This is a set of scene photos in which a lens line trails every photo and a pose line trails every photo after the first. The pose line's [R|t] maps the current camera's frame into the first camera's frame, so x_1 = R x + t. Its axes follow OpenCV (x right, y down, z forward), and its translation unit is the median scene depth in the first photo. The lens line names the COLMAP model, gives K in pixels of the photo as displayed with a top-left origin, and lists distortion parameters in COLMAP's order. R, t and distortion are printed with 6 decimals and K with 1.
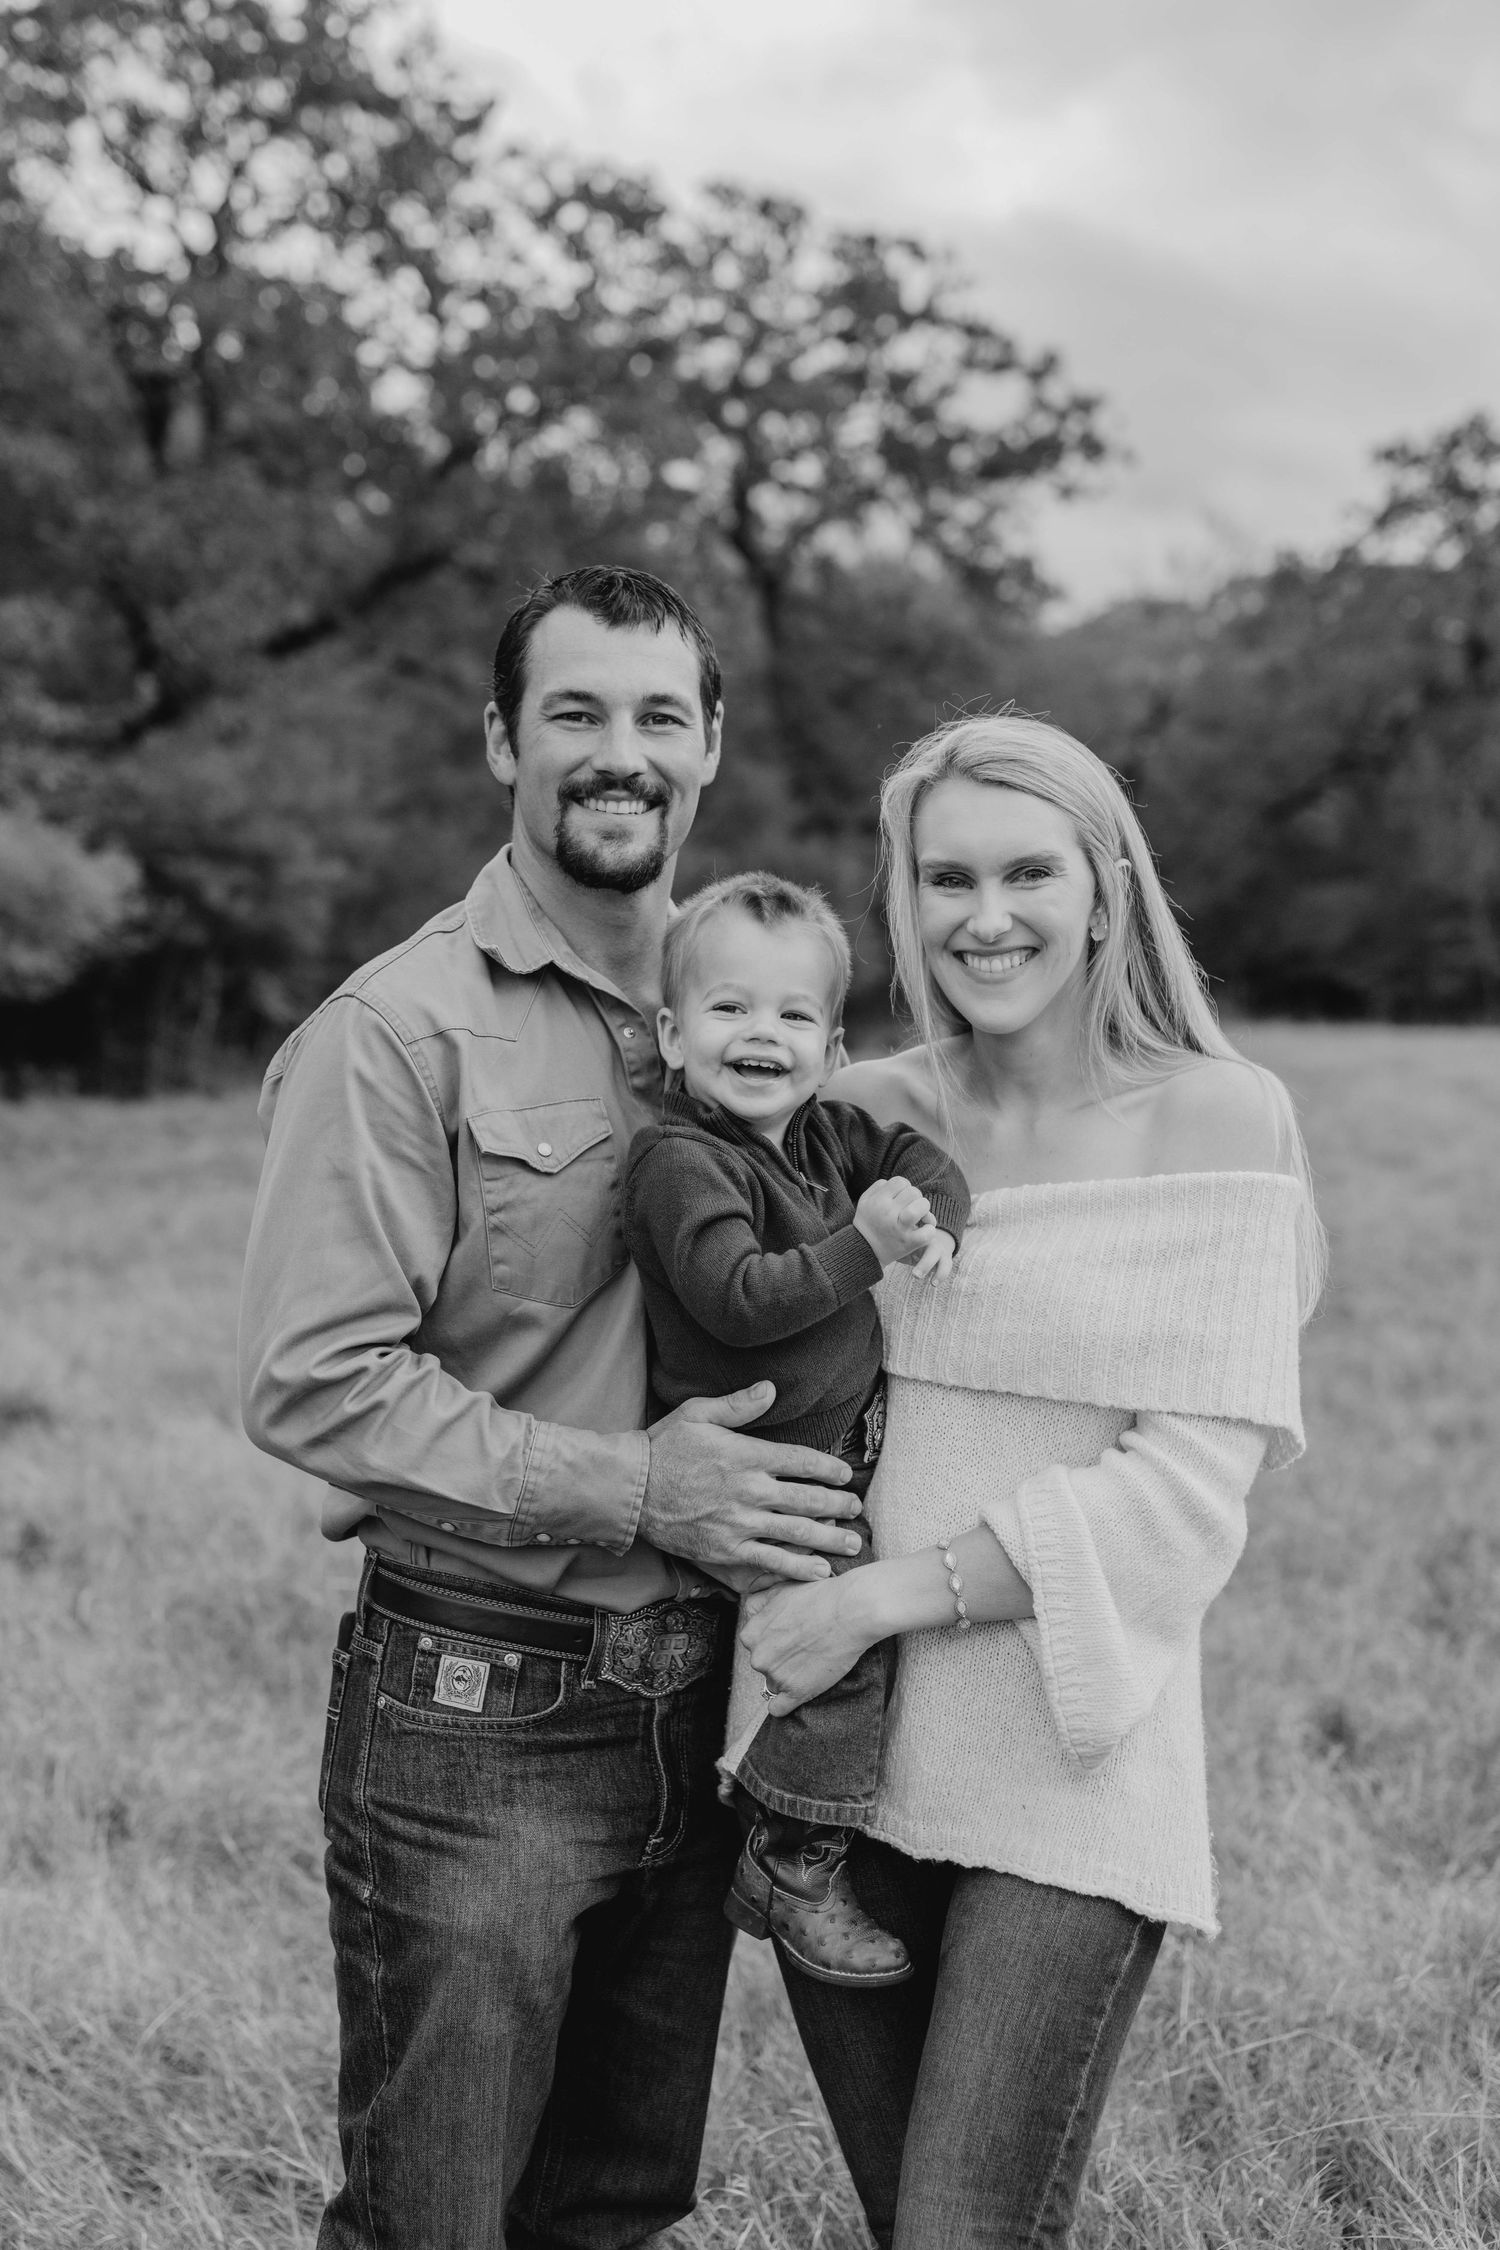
lens RADIAL K [[3234.7, 0, 791.6], [0, 3234.7, 1122.3], [0, 0, 1]] dist [-0.003237, 0.000000]
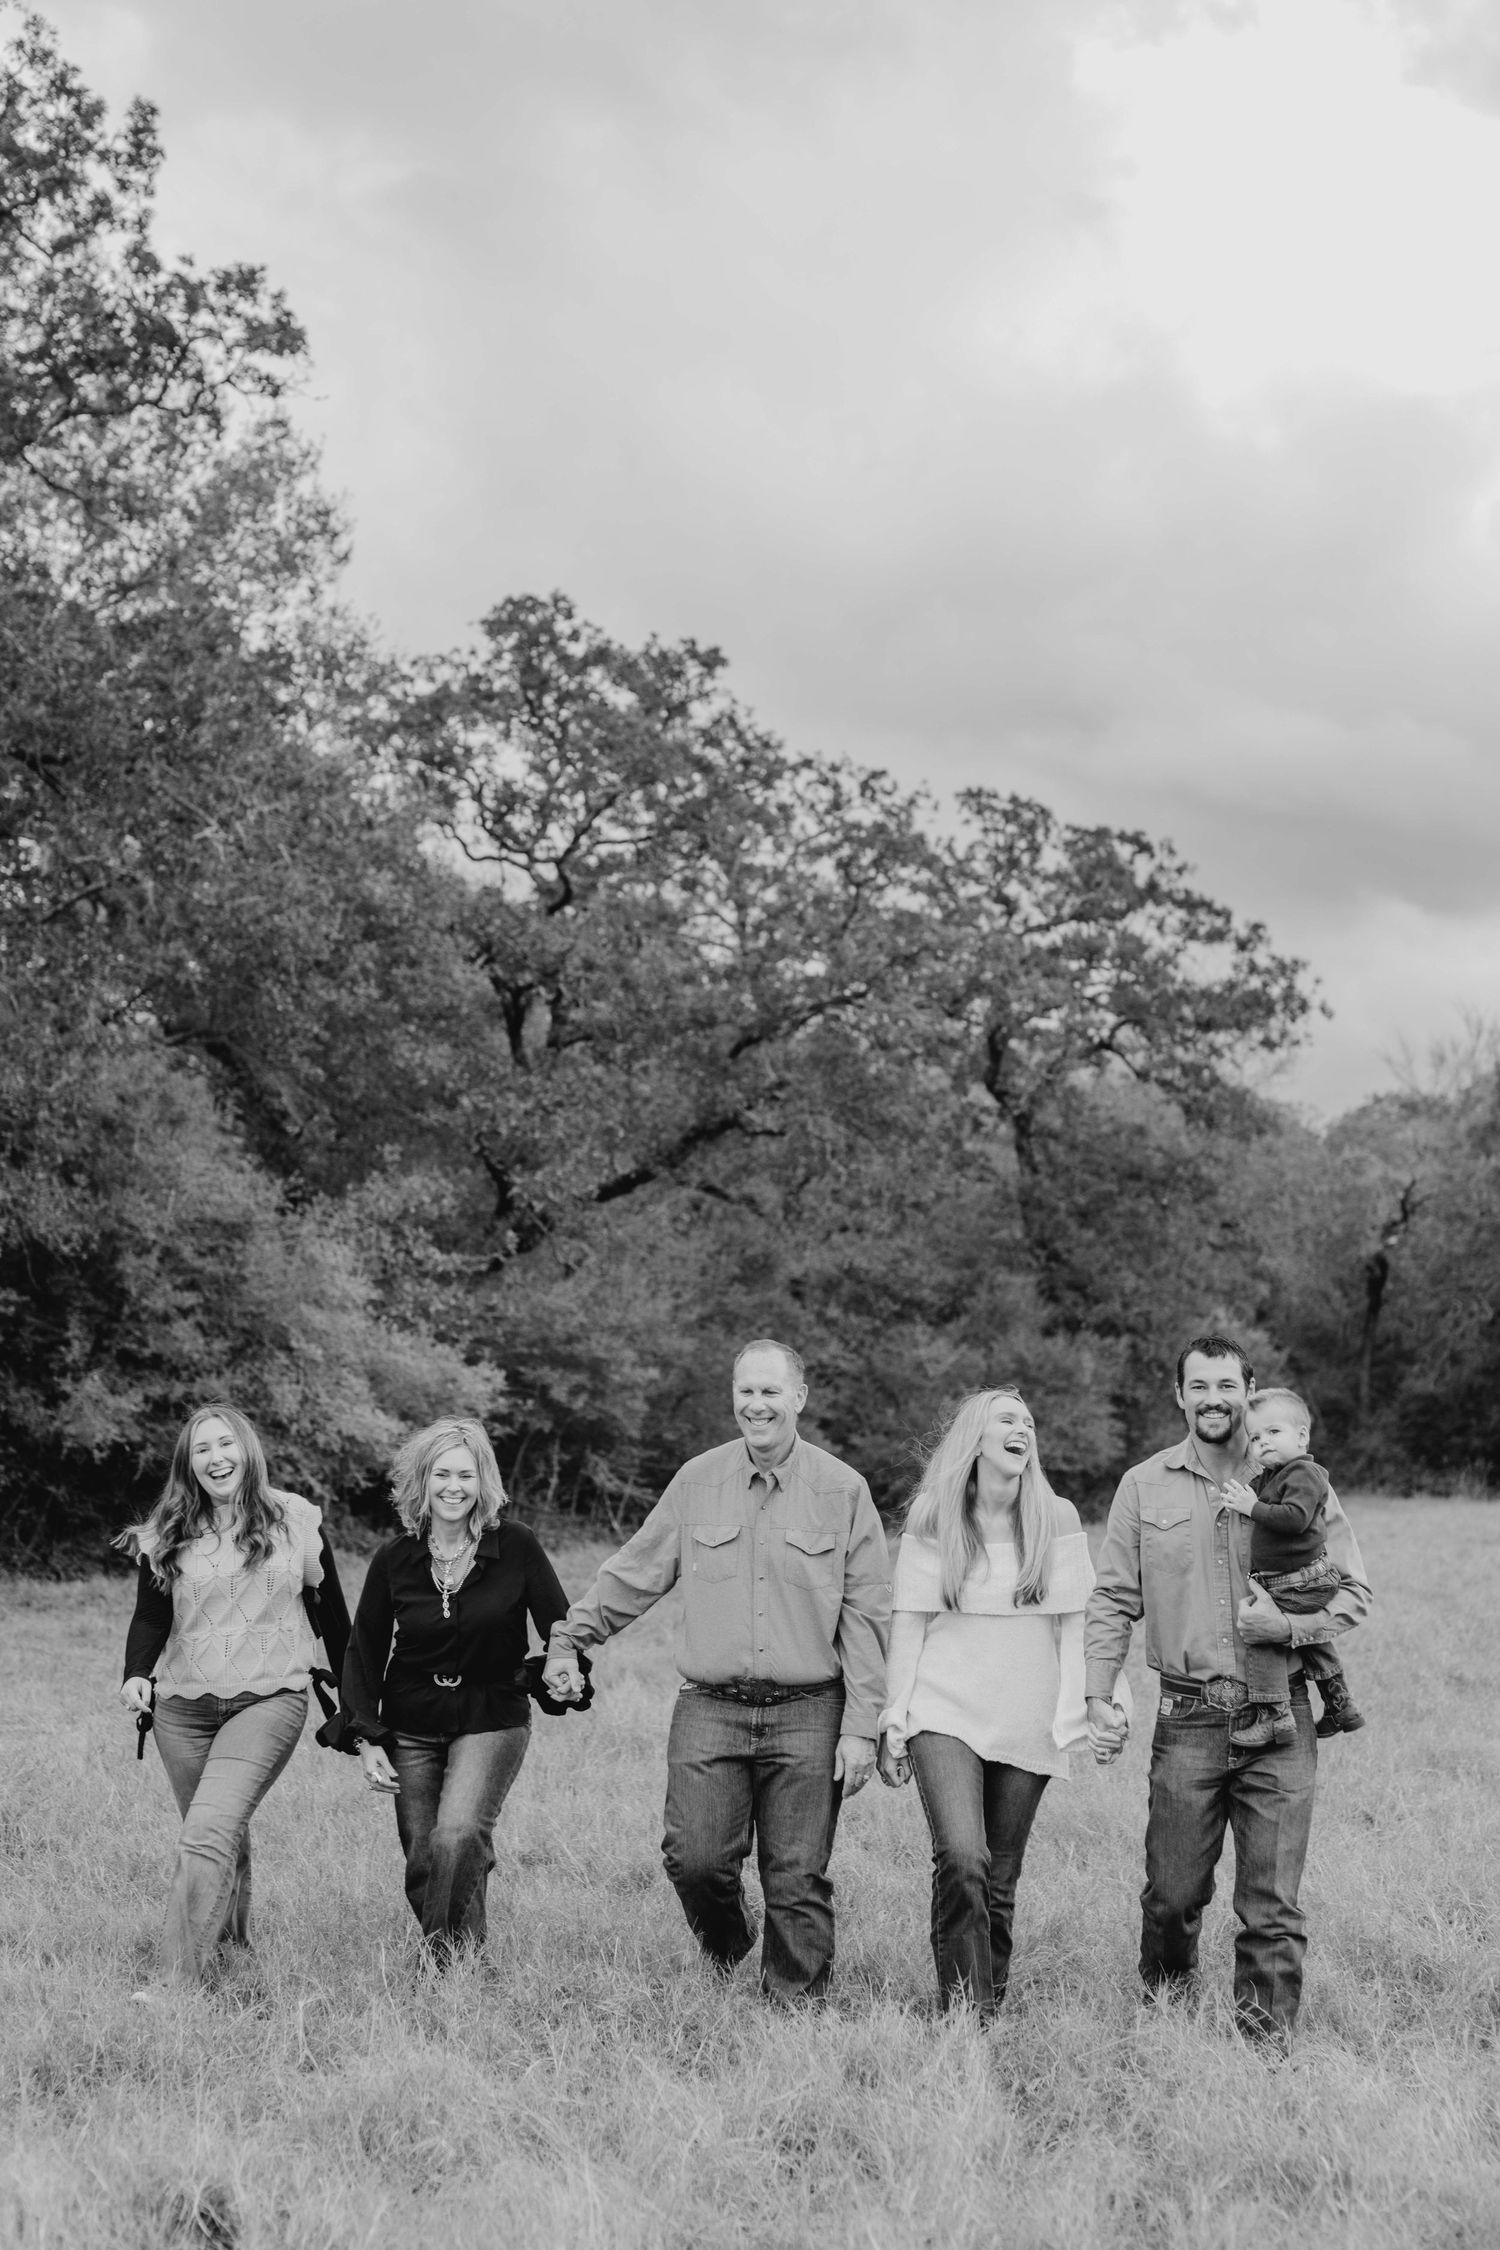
lens RADIAL K [[3234.1, 0, 712.3], [0, 3234.1, 1148.7], [0, 0, 1]] dist [-0.021134, 0.000000]
pose [[0.992451, -0.009300, -0.122288, 0.036770], [-0.007518, 0.990632, -0.136351, 0.007922], [0.122410, 0.136241, 0.983084, -0.243795]]
